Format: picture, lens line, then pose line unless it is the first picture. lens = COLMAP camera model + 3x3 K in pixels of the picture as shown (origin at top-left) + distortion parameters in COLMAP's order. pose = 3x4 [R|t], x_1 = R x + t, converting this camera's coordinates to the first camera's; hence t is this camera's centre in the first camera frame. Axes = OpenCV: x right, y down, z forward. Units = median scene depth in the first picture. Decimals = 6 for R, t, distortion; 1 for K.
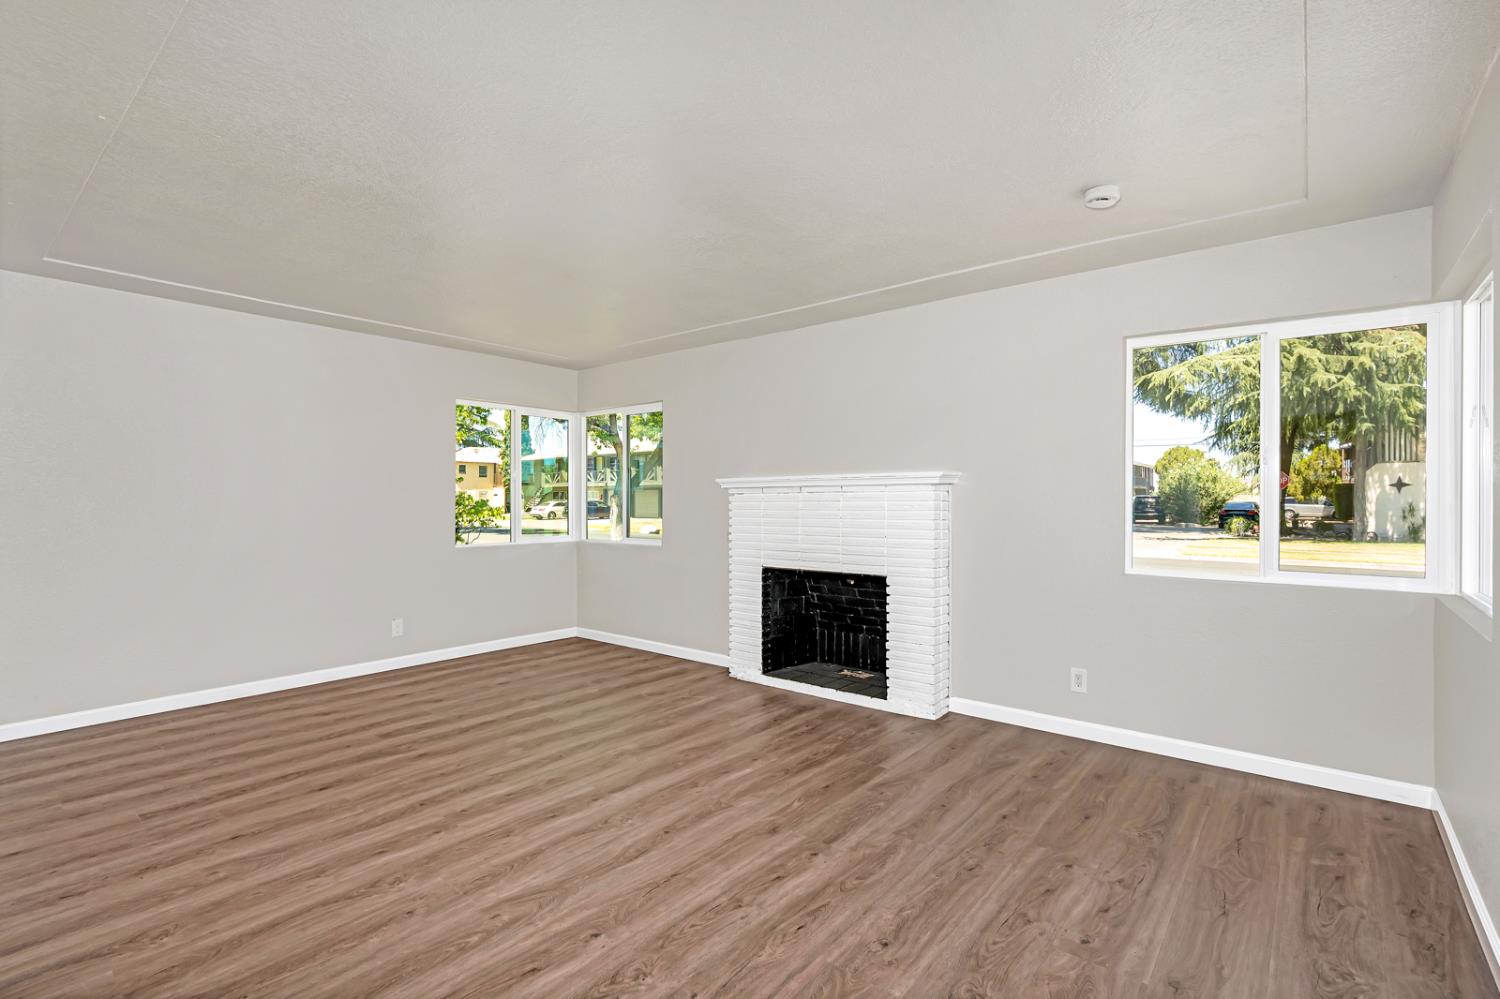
lens RADIAL K [[688.6, 0, 772.1], [0, 688.6, 502.1], [0, 0, 1]] dist [-0.003459, -0.000382]
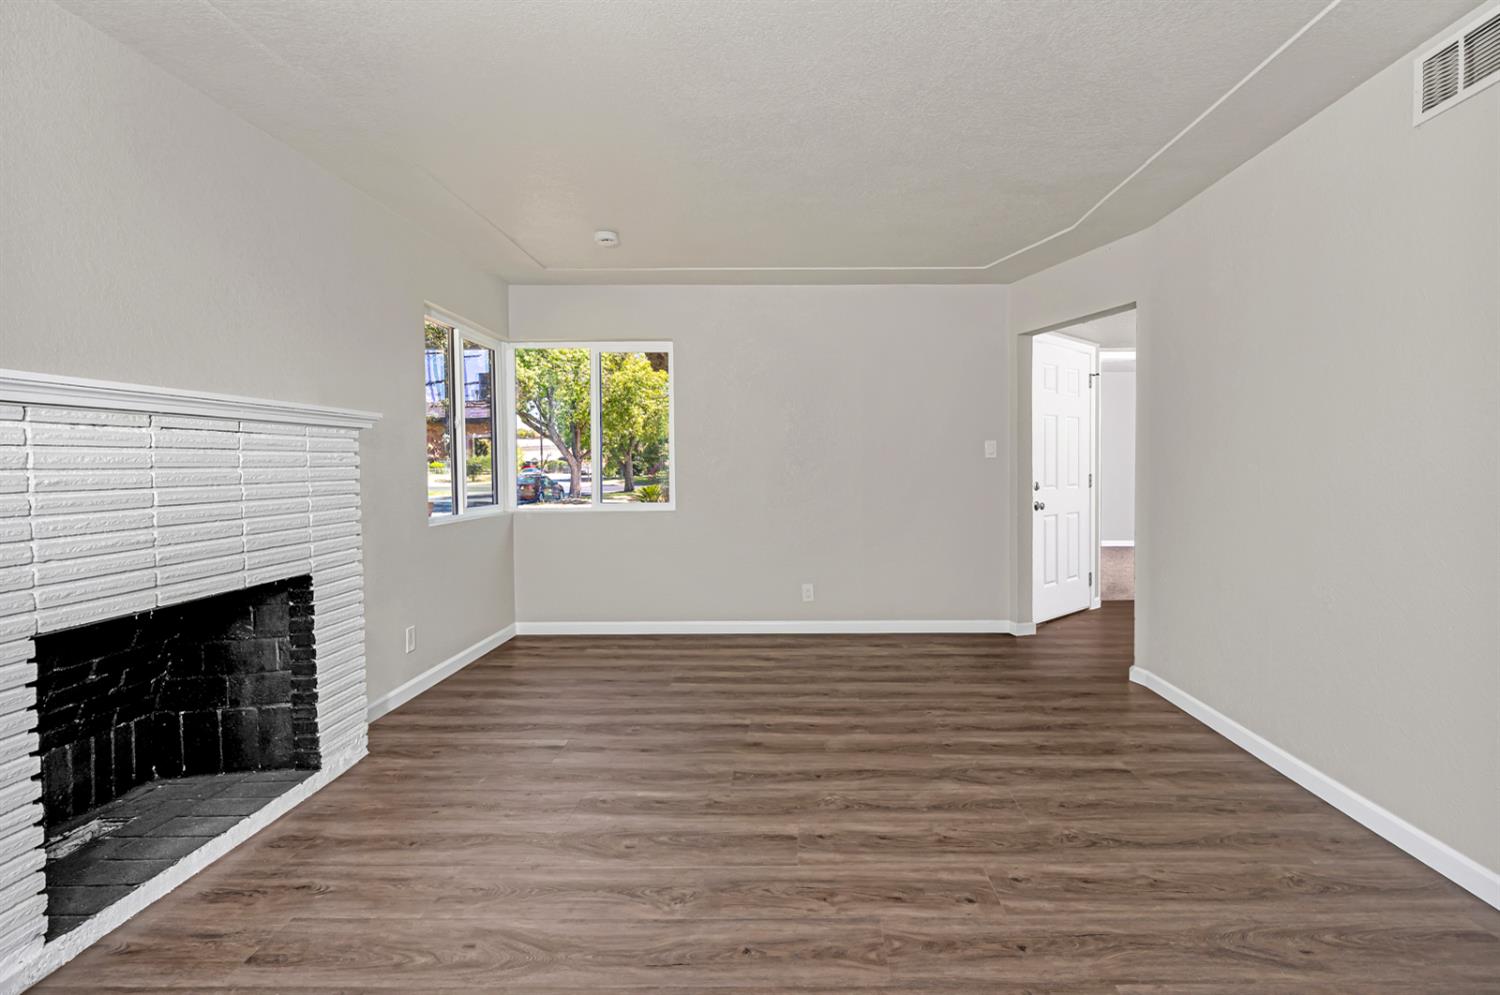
lens RADIAL K [[688.6, 0, 772.1], [0, 688.6, 500.1], [0, 0, 1]] dist [-0.003459, -0.000382]
pose [[-0.590606, -0.039535, 0.805991, -0.577508], [0.003606, 0.998660, 0.051628, 0.011460], [-0.806952, 0.033398, -0.589672, 1.032564]]
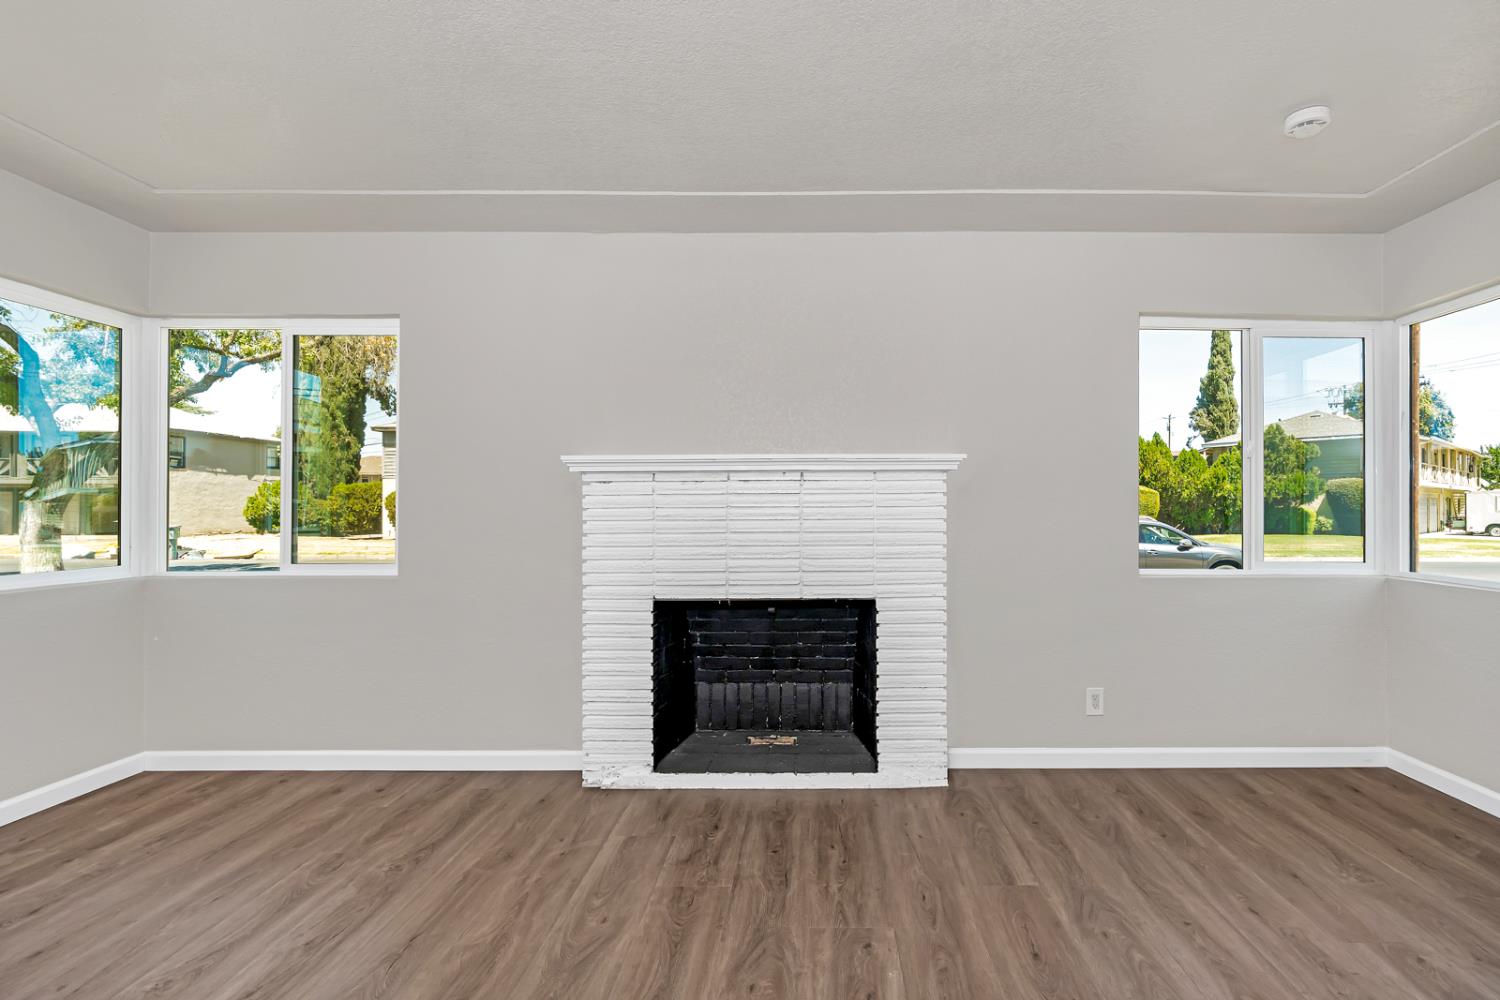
lens RADIAL K [[688.6, 0, 772.1], [0, 688.6, 502.6], [0, 0, 1]] dist [-0.003459, -0.000382]
pose [[0.780708, 0.003721, 0.624885, -0.367257], [0.001896, 0.999964, -0.008323, 0.013419], [-0.624893, 0.007683, 0.780673, 0.508669]]
